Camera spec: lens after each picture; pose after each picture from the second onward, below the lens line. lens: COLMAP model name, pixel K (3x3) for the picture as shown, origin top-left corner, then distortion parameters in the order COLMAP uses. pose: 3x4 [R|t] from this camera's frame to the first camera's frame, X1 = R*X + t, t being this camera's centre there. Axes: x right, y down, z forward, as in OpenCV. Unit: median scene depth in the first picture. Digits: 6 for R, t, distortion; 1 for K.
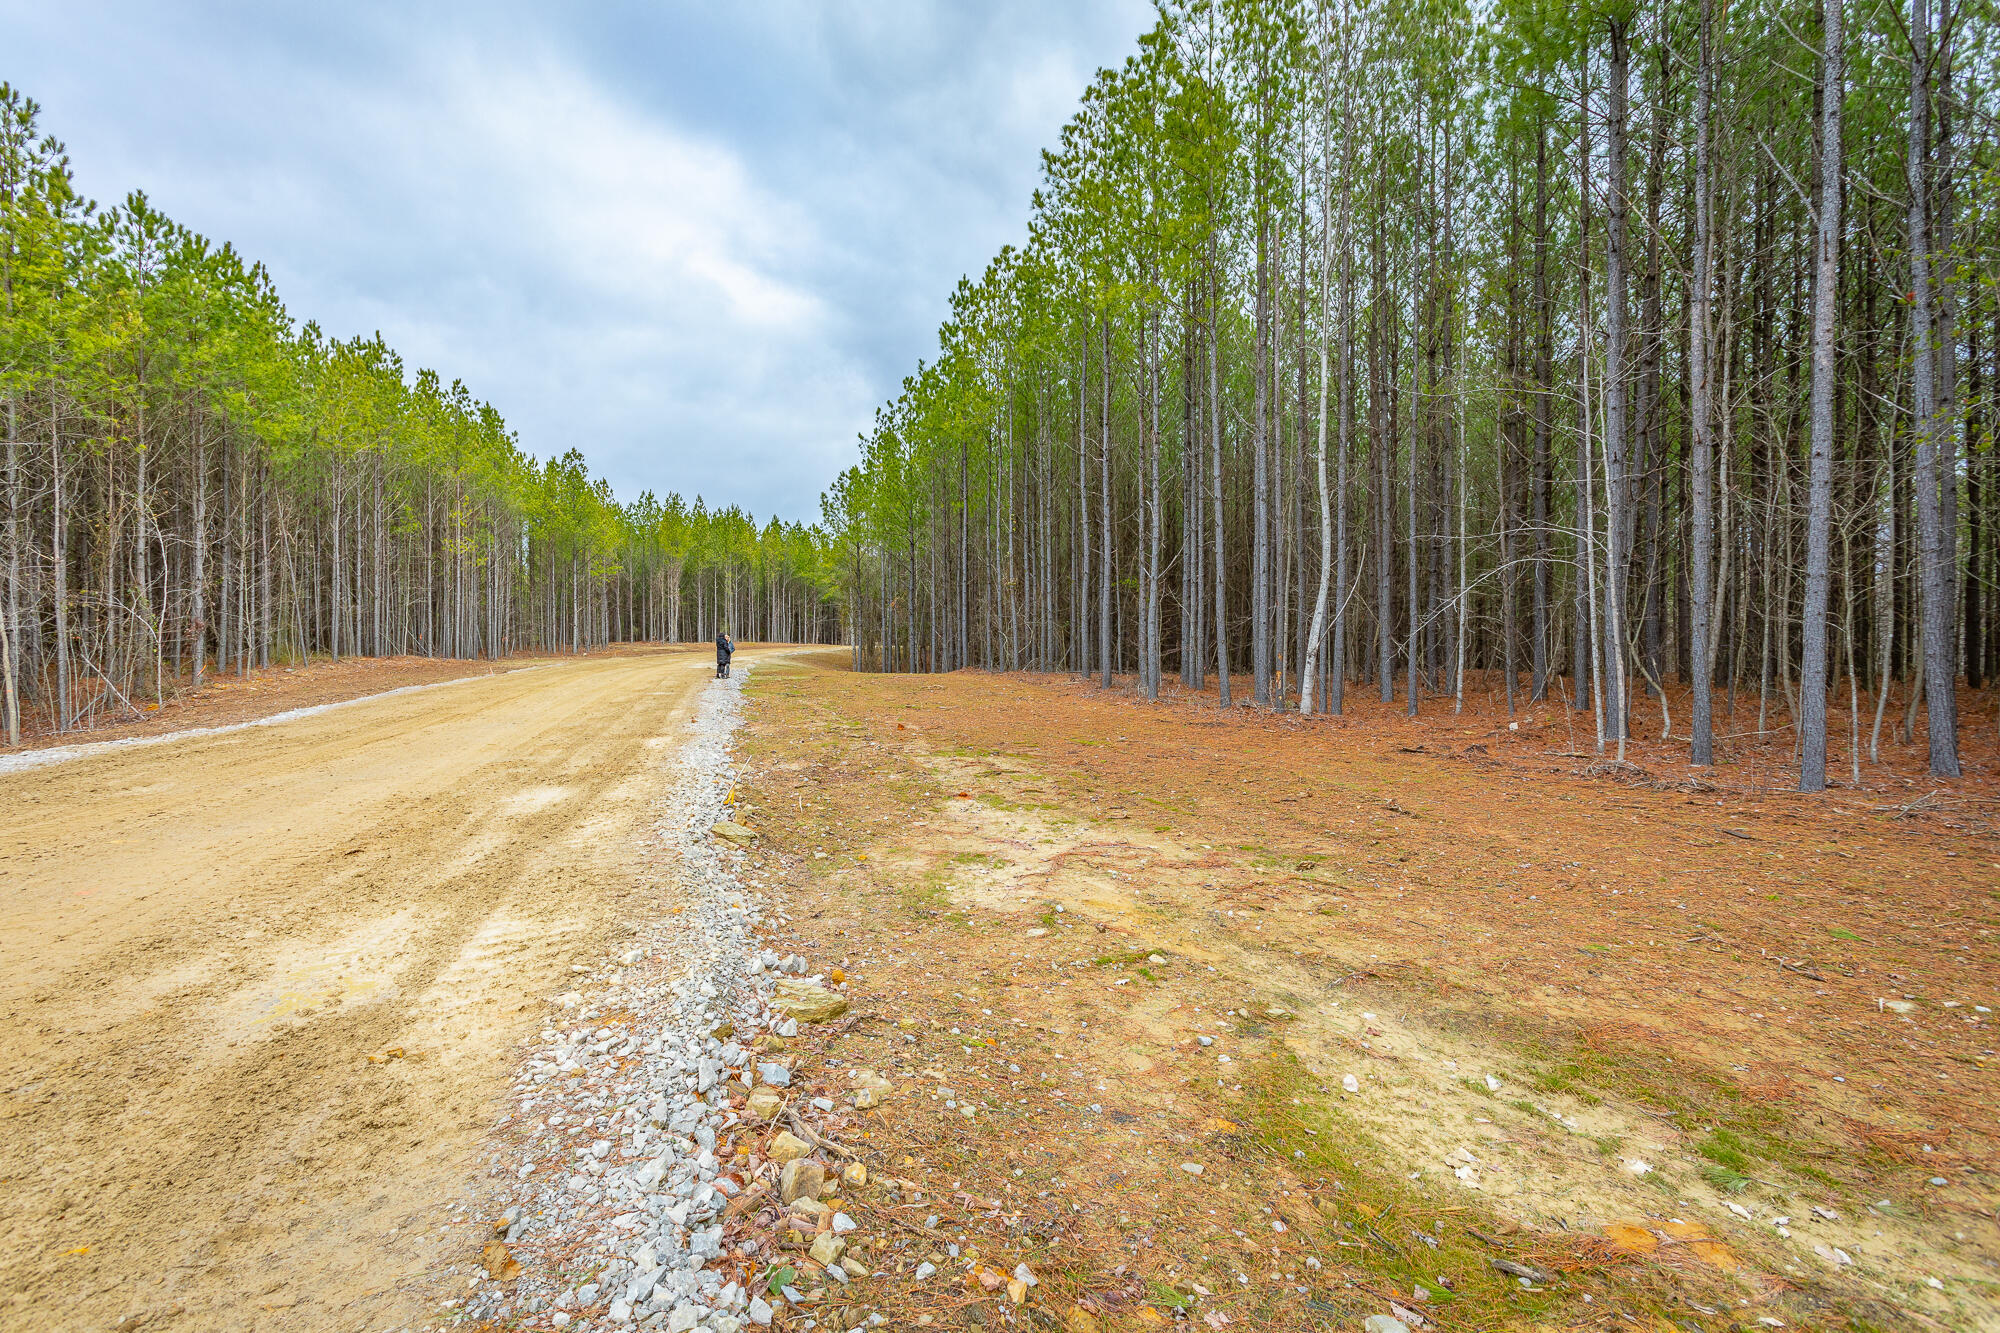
lens RADIAL K [[930.4, 0, 1000.8], [0, 930.4, 647.7], [0, 0, 1]] dist [0.002996, 0.000926]
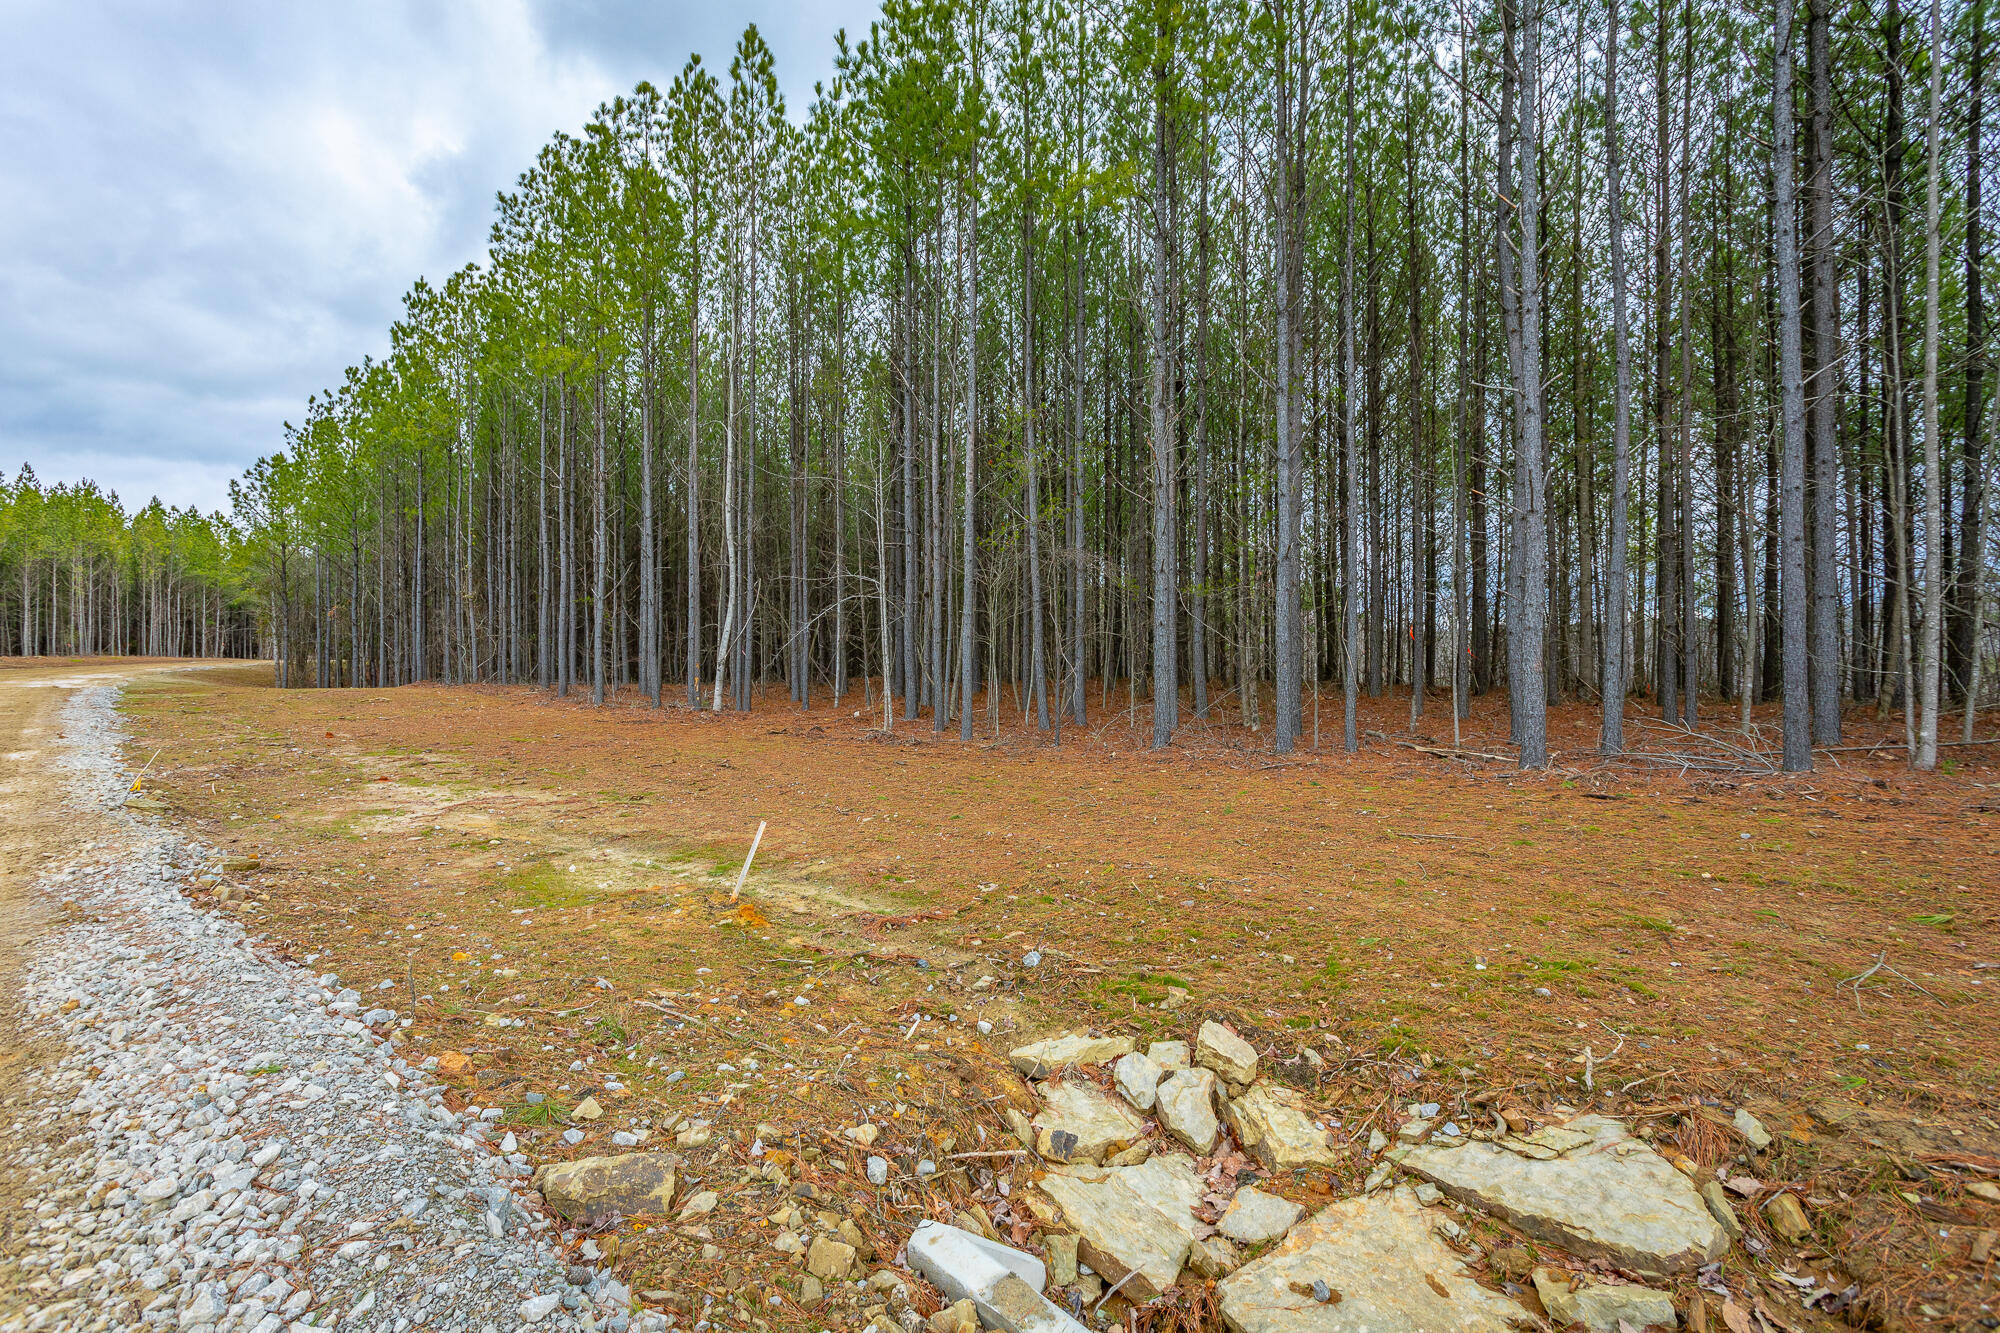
lens RADIAL K [[930.4, 0, 989.7], [0, 930.4, 646.8], [0, 0, 1]] dist [0.002996, 0.000926]
pose [[0.879817, 0.005489, 0.475282, 0.022137], [0.002267, 0.999873, -0.015745, 0.002063], [-0.475308, 0.014931, 0.879693, -0.129048]]
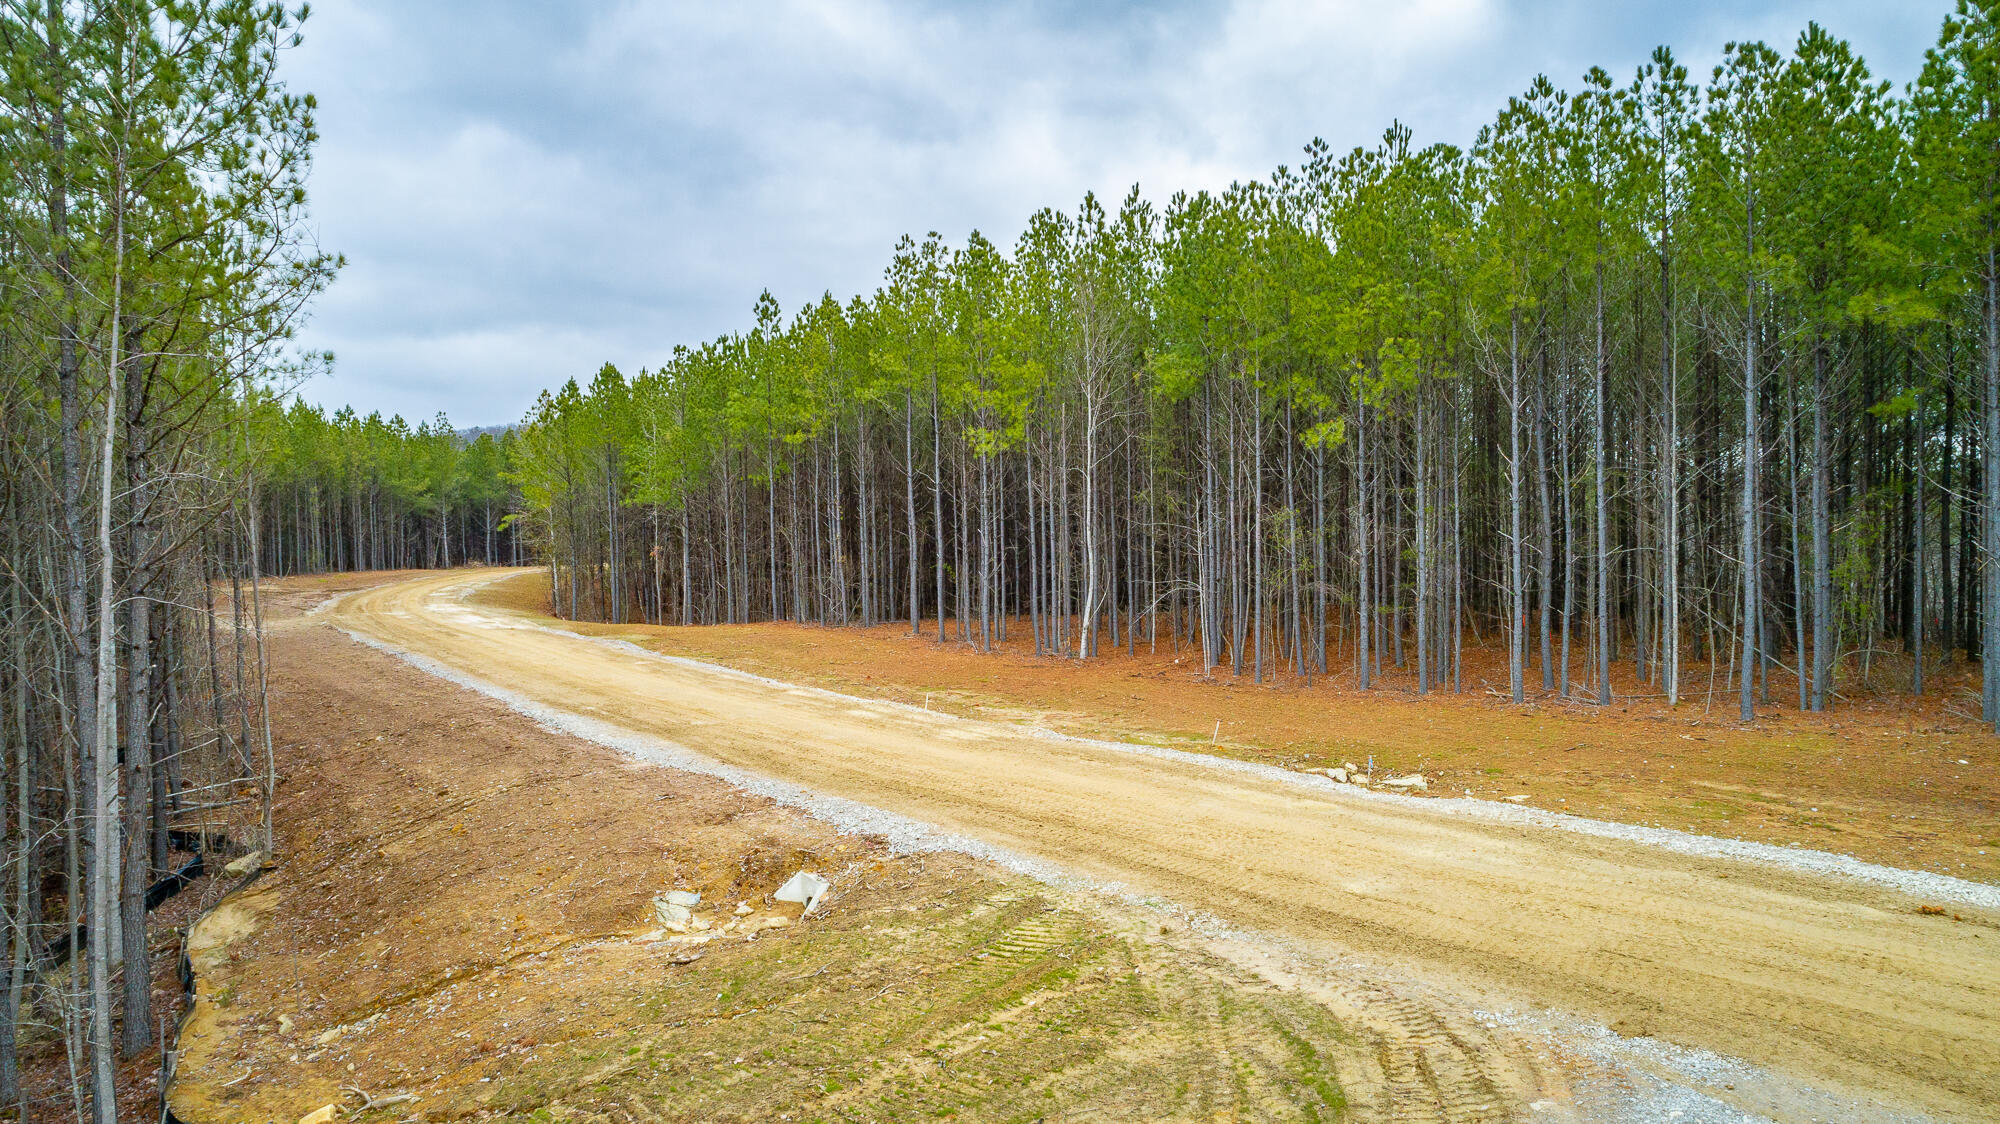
lens RADIAL K [[1363.1, 0, 967.0], [0, 1363.1, 564.0], [0, 0, 1]] dist [-0.004581, 0.003796]
pose [[0.947102, -0.032951, 0.319236, -0.353619], [0.024287, 0.999222, 0.031083, -0.097094], [-0.320011, -0.021685, 0.947165, -0.711368]]
